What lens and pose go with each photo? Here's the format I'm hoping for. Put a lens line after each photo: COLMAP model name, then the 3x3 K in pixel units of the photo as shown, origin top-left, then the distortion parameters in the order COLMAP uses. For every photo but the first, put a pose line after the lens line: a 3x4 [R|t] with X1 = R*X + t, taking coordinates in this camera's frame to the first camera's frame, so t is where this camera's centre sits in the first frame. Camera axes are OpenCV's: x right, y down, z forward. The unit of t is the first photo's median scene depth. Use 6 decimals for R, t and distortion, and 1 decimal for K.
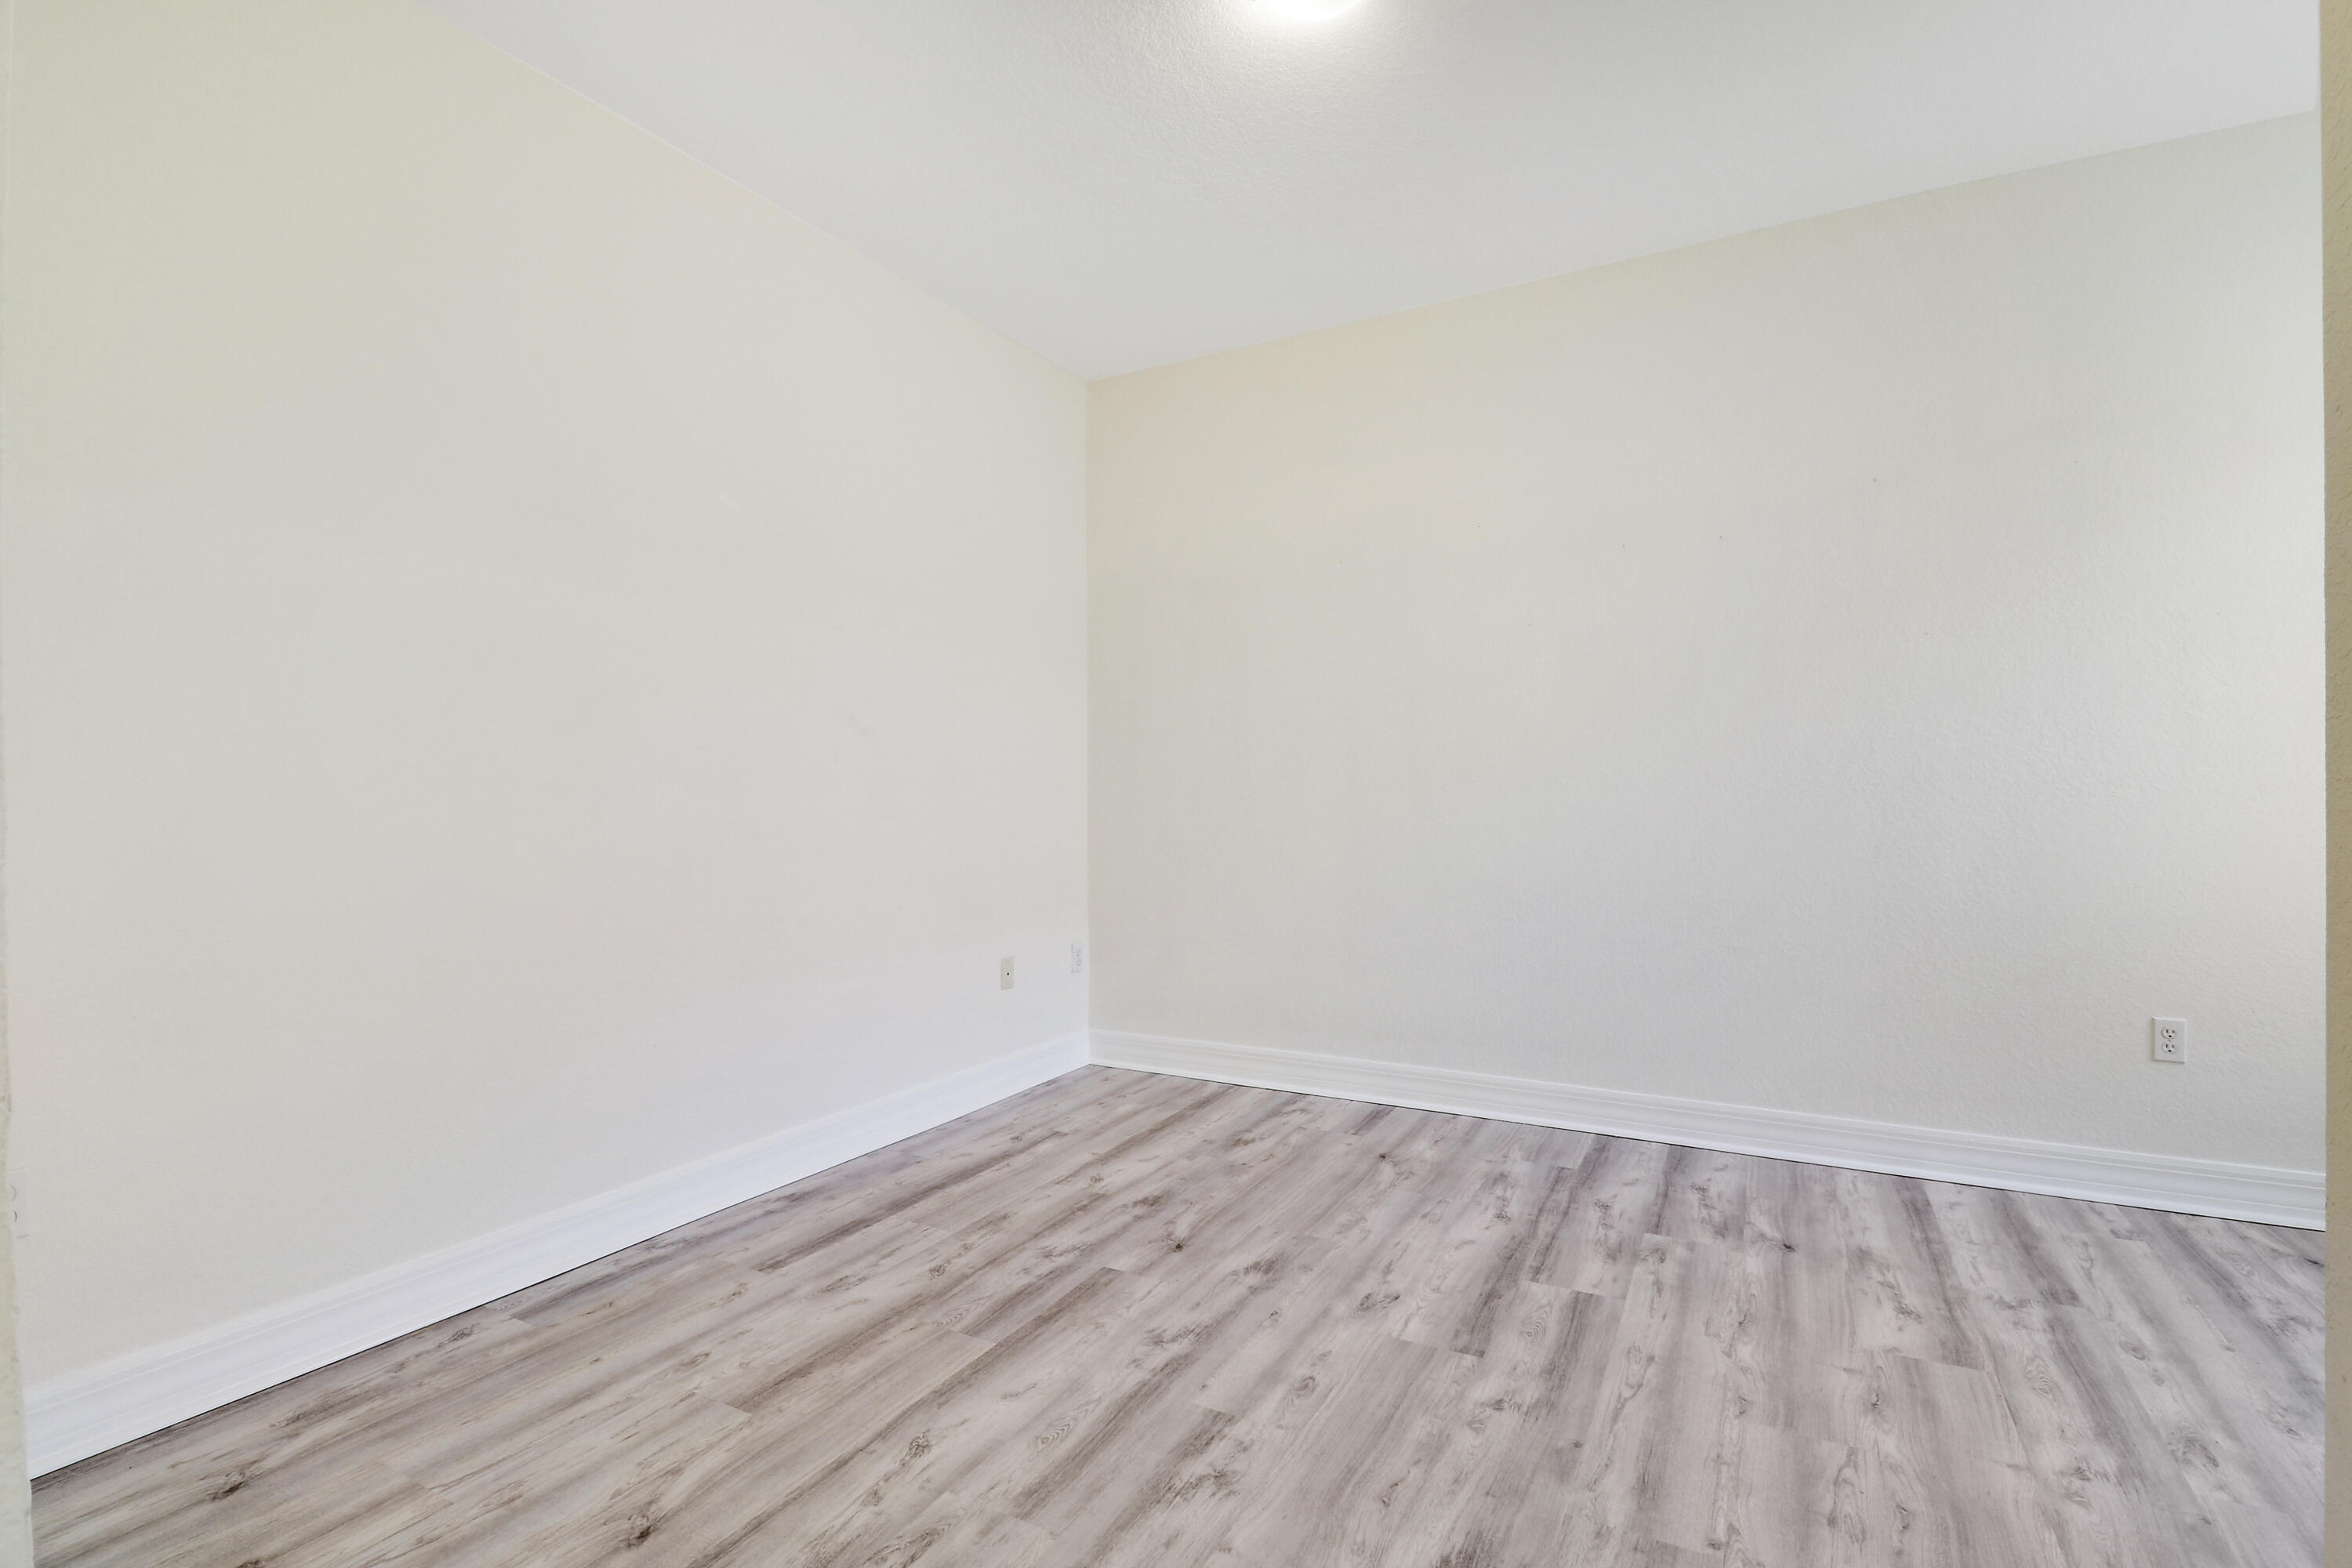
lens RADIAL K [[1101.8, 0, 1178.8], [0, 1101.8, 778.2], [0, 0, 1]] dist [0.023901, -0.022593]
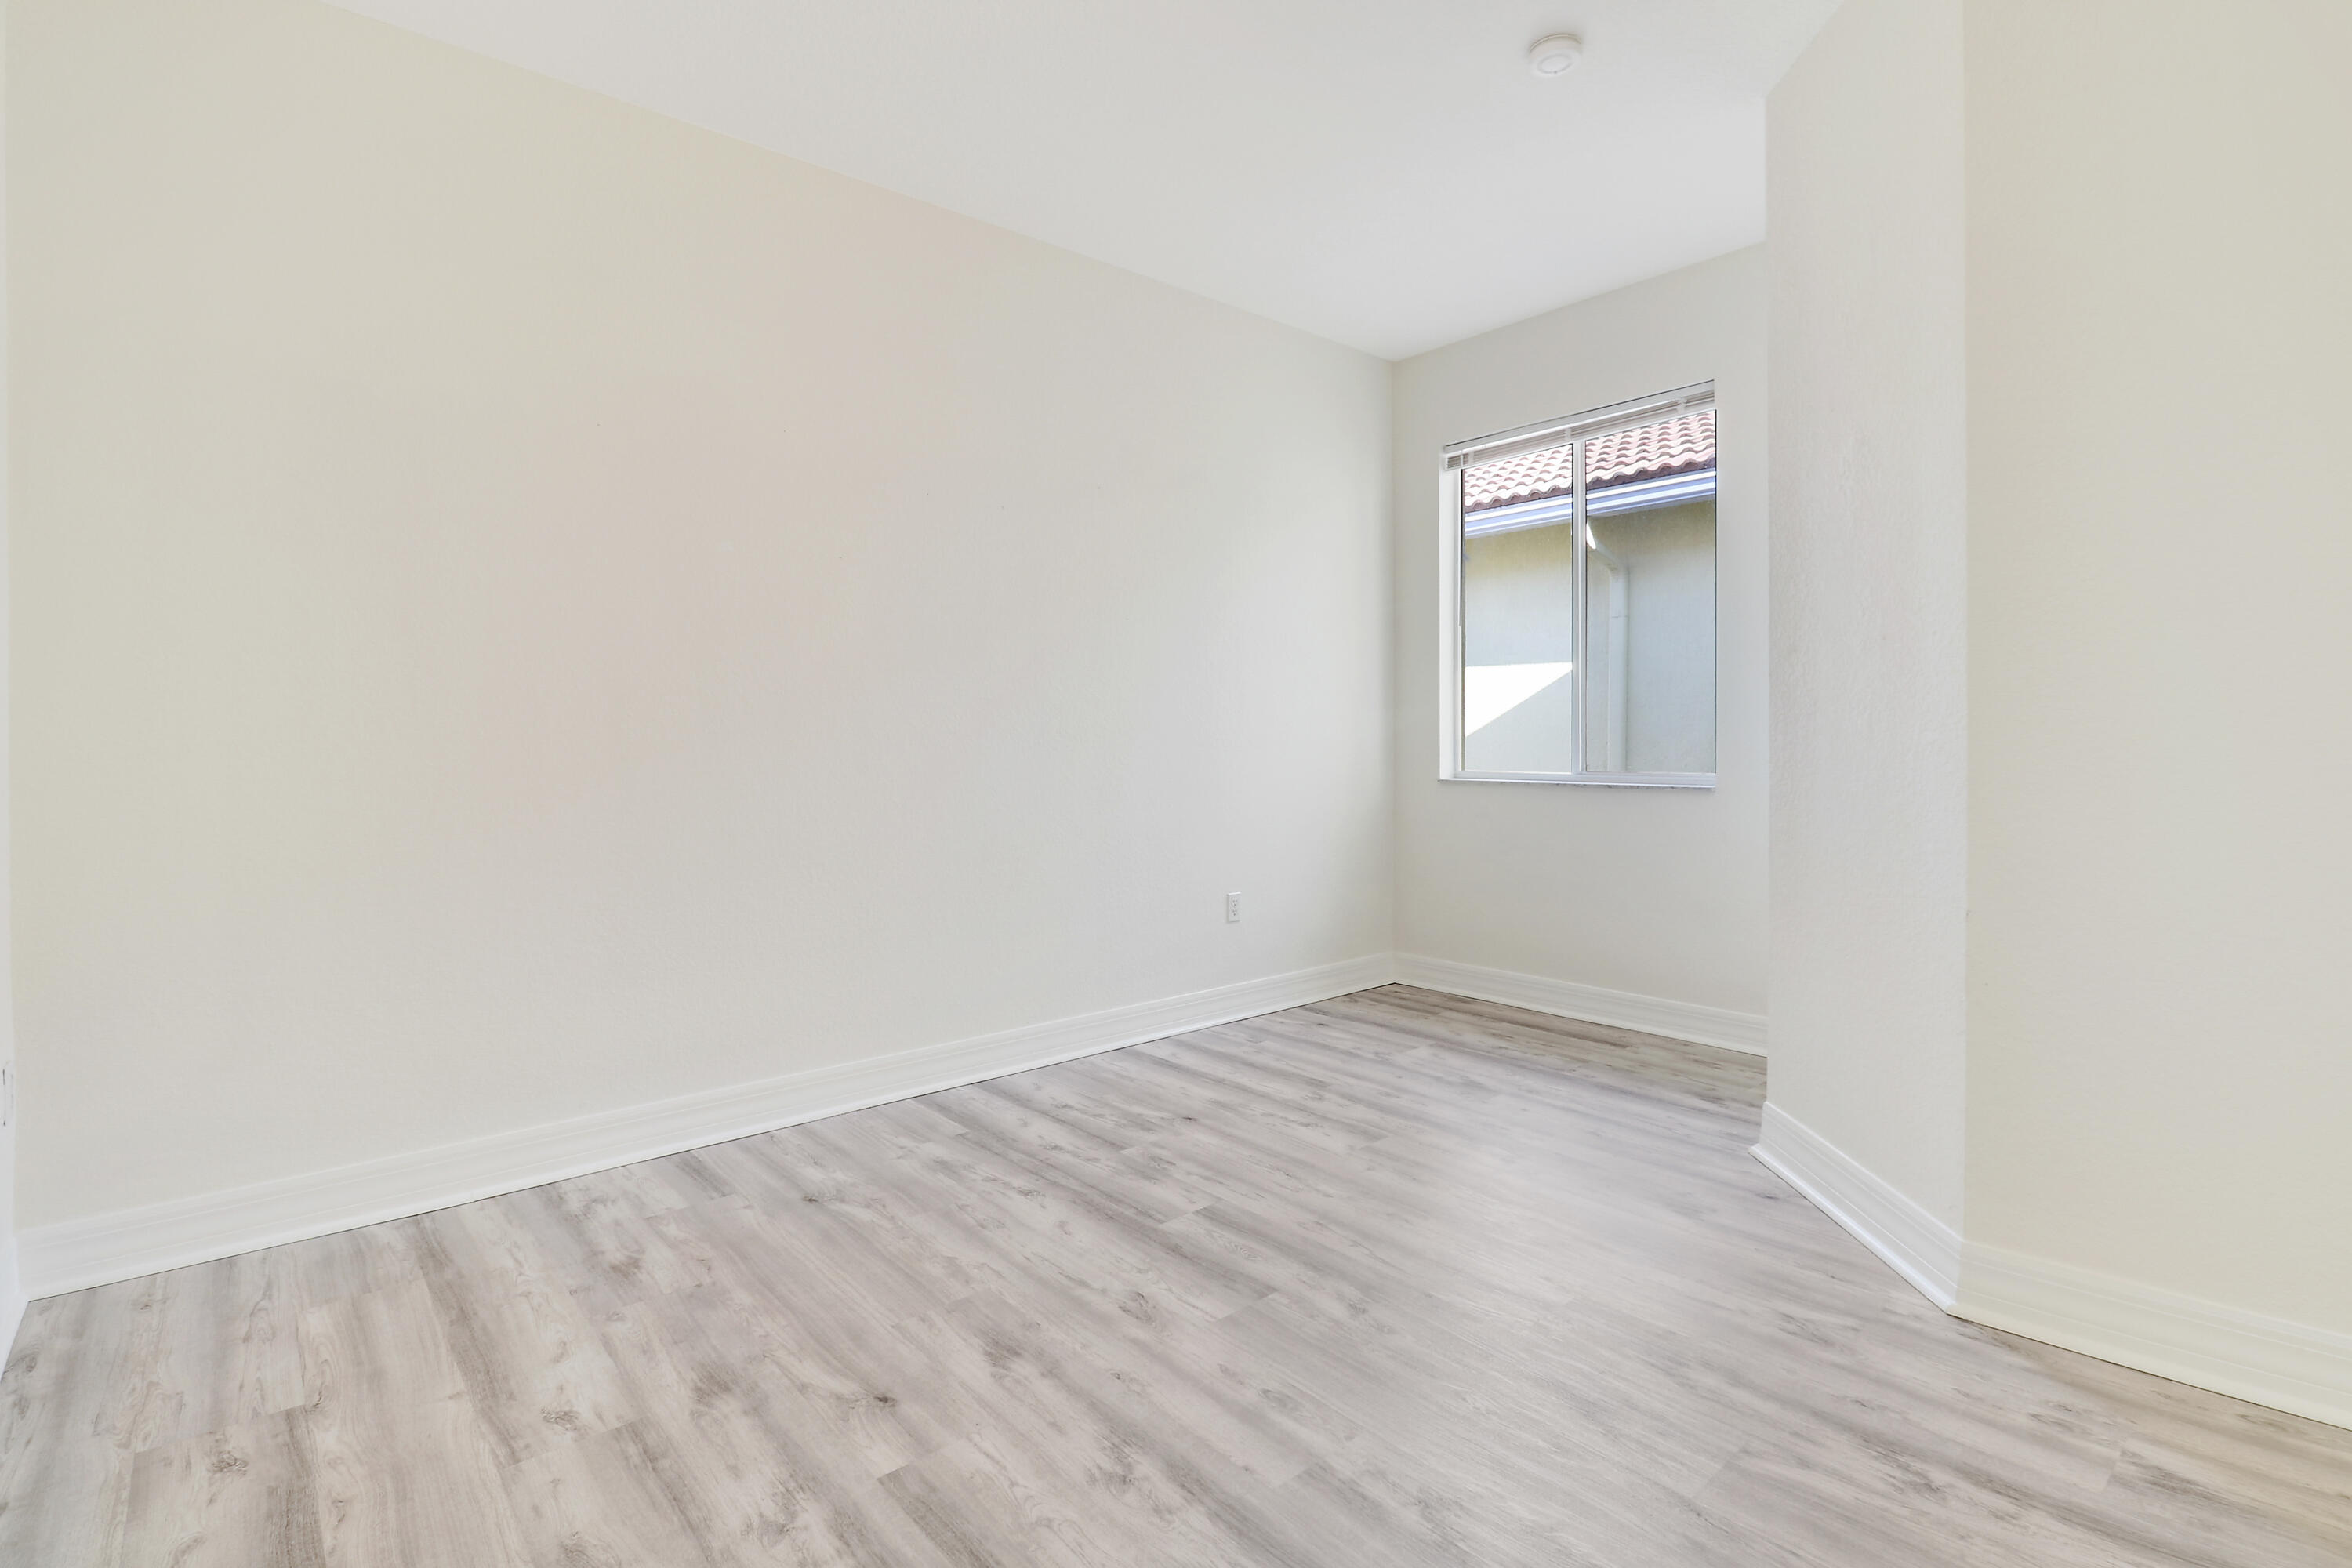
lens RADIAL K [[1101.8, 0, 1178.8], [0, 1101.8, 778.2], [0, 0, 1]] dist [0.023901, -0.022593]
pose [[0.365140, -0.031564, 0.930417, -0.525845], [-0.005499, 0.999334, 0.036061, 0.008206], [-0.930936, -0.018284, 0.364723, 0.539946]]
